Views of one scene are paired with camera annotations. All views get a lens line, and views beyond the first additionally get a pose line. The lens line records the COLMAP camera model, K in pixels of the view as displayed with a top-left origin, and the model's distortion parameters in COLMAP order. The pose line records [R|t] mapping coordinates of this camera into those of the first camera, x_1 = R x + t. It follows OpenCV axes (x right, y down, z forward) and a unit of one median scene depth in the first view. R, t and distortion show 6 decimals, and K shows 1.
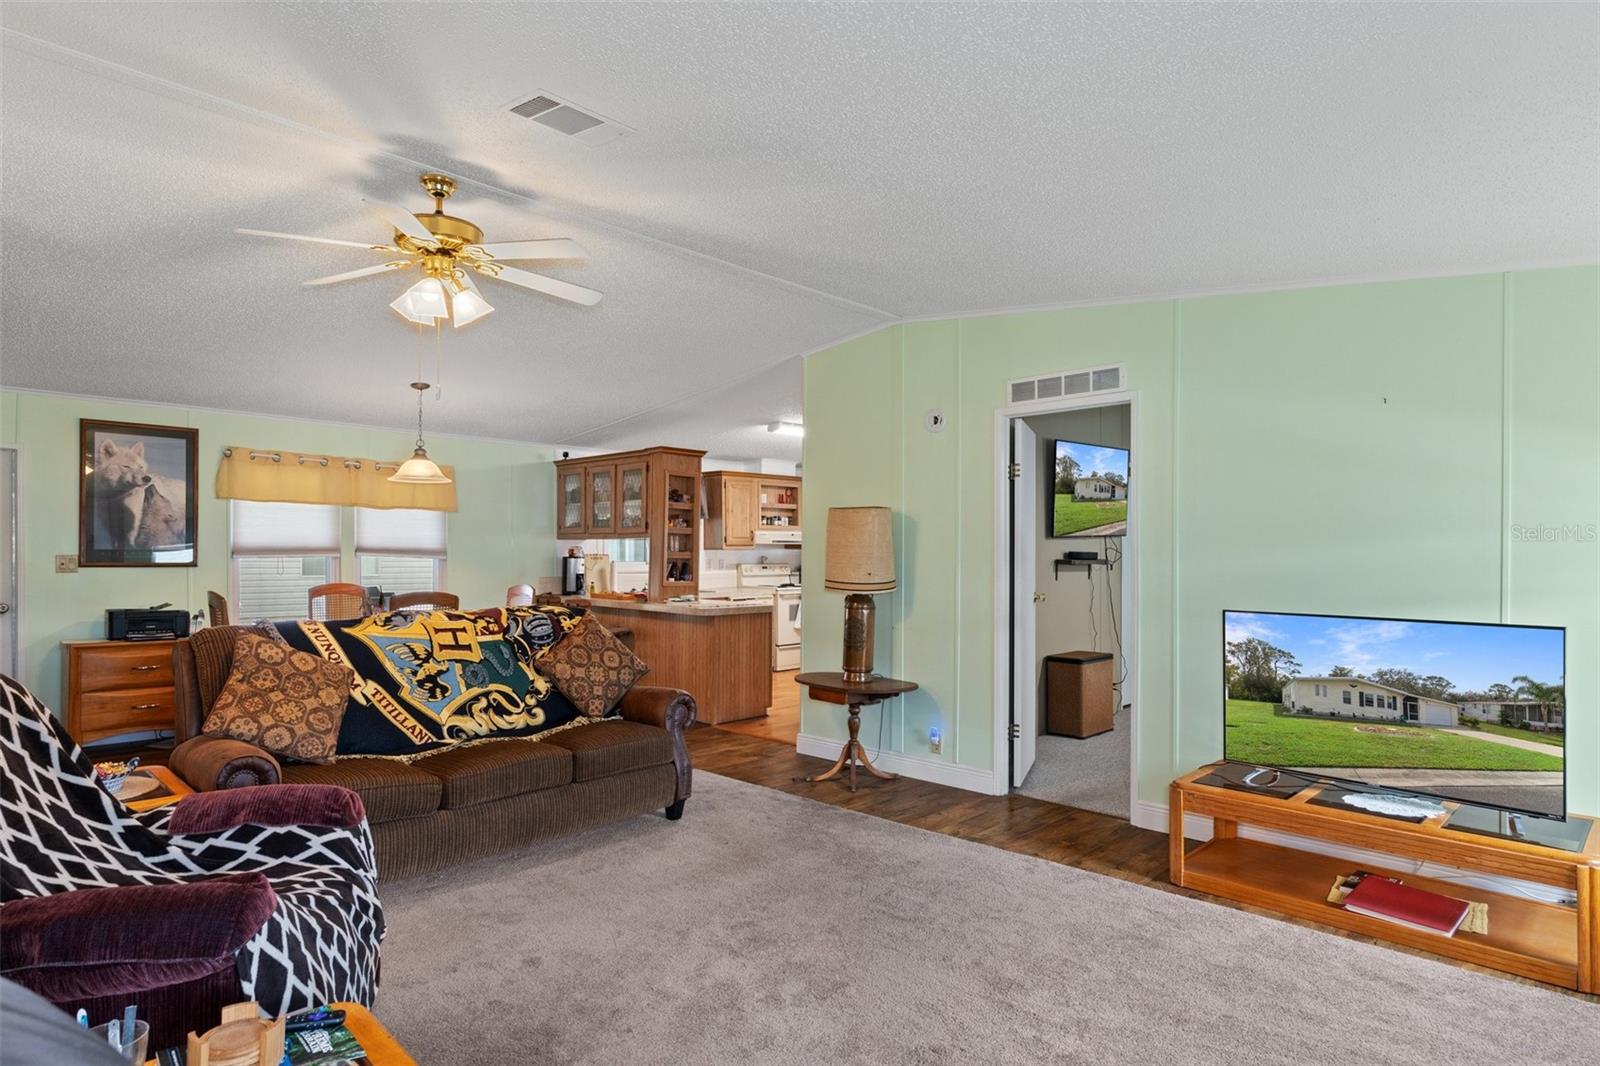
lens RADIAL K [[889.4, 0, 800.9], [0, 889.4, 539.4], [0, 0, 1]] dist [0.001156, -0.000095]
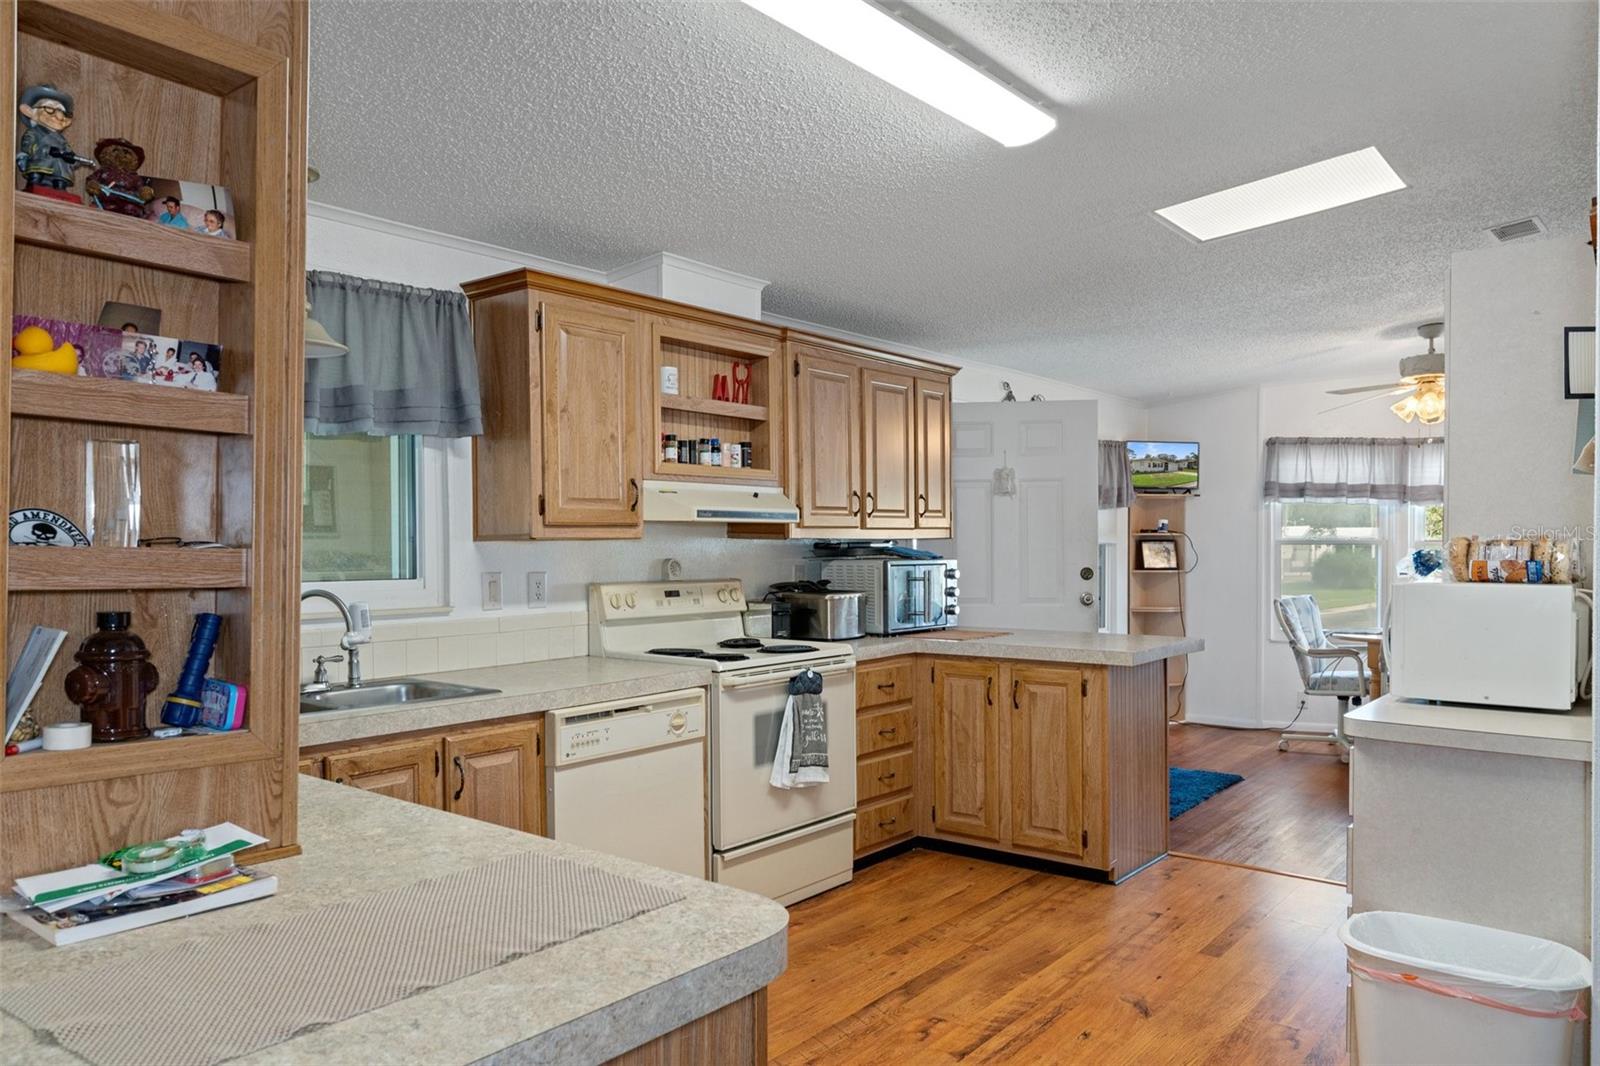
lens RADIAL K [[1113.3, 0, 797.2], [0, 1113.3, 534.0], [0, 0, 1]] dist [0.001199, 0.000249]
pose [[0.996110, -0.008701, 0.087684, -0.031044], [0.008747, 0.999962, -0.000136, 0.009970], [-0.087680, 0.000903, 0.996148, 0.593804]]
